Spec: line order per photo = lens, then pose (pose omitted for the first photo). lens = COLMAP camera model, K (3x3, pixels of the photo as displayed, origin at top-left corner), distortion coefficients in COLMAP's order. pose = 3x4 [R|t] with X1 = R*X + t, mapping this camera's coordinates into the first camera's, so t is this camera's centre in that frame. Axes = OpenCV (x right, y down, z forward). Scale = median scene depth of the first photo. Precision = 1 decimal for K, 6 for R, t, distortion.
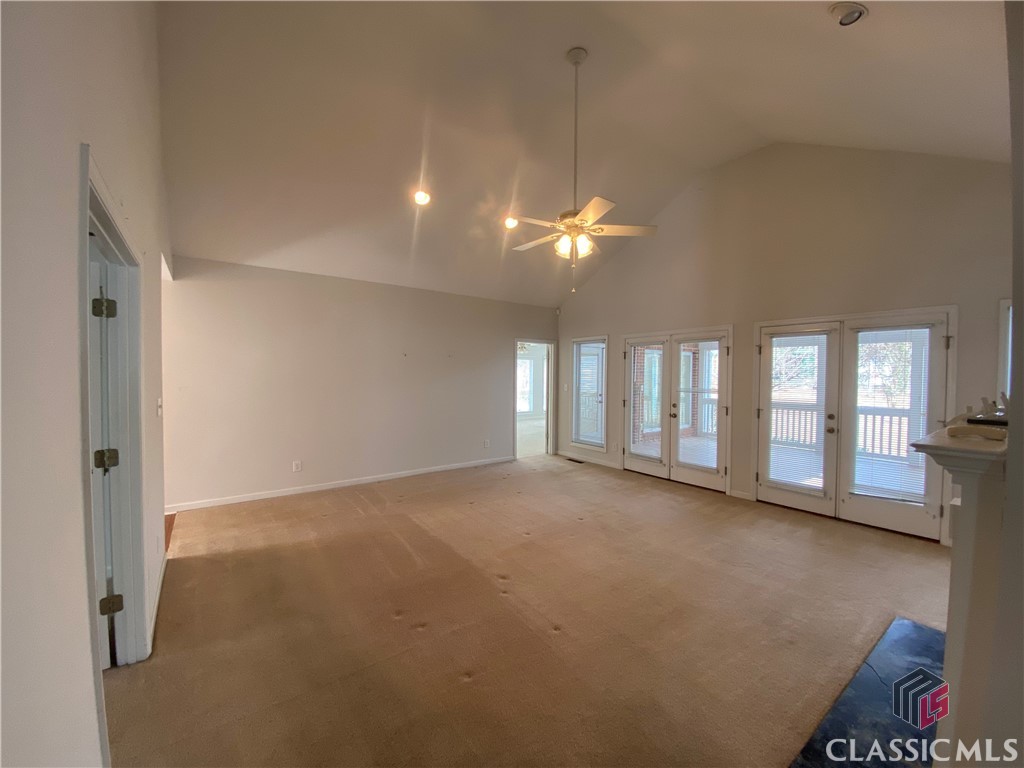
lens RADIAL K [[414.3, 0, 513.6], [0, 414.3, 375.6], [0, 0, 1]] dist [0.003240, -0.010367]
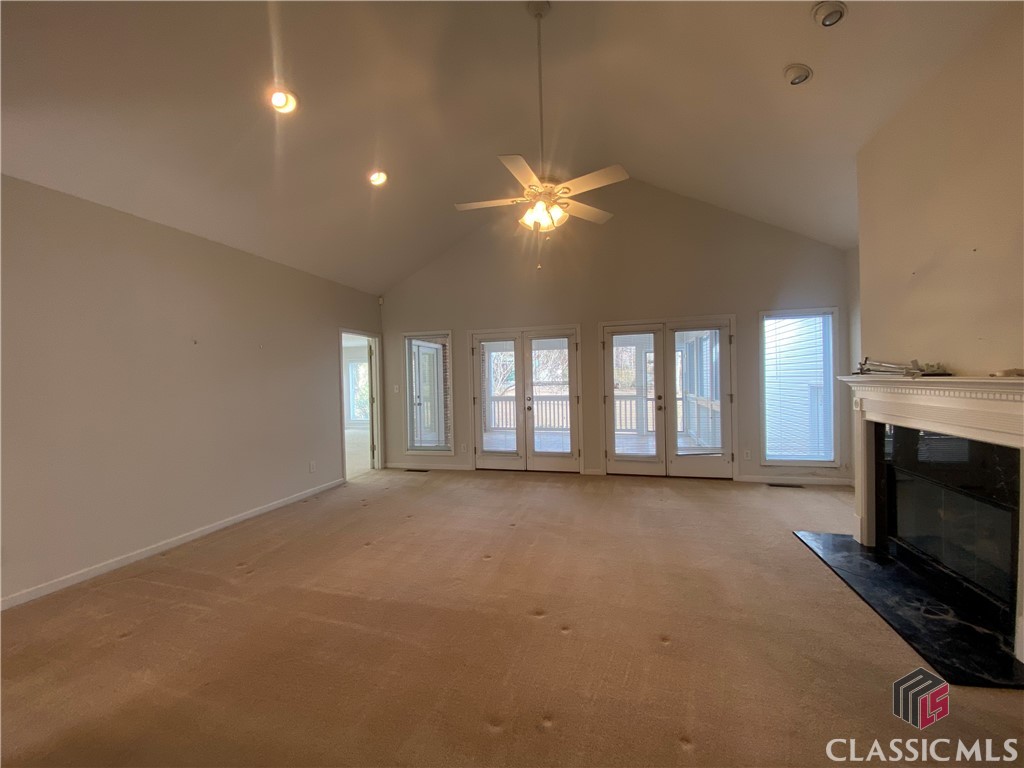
lens RADIAL K [[414.3, 0, 522.0], [0, 414.3, 386.1], [0, 0, 1]] dist [0.003240, -0.010367]
pose [[0.780765, -0.040628, 0.623503, -0.267971], [0.033449, 0.999171, 0.023222, 0.014750], [-0.623929, 0.002724, 0.781476, 0.196872]]
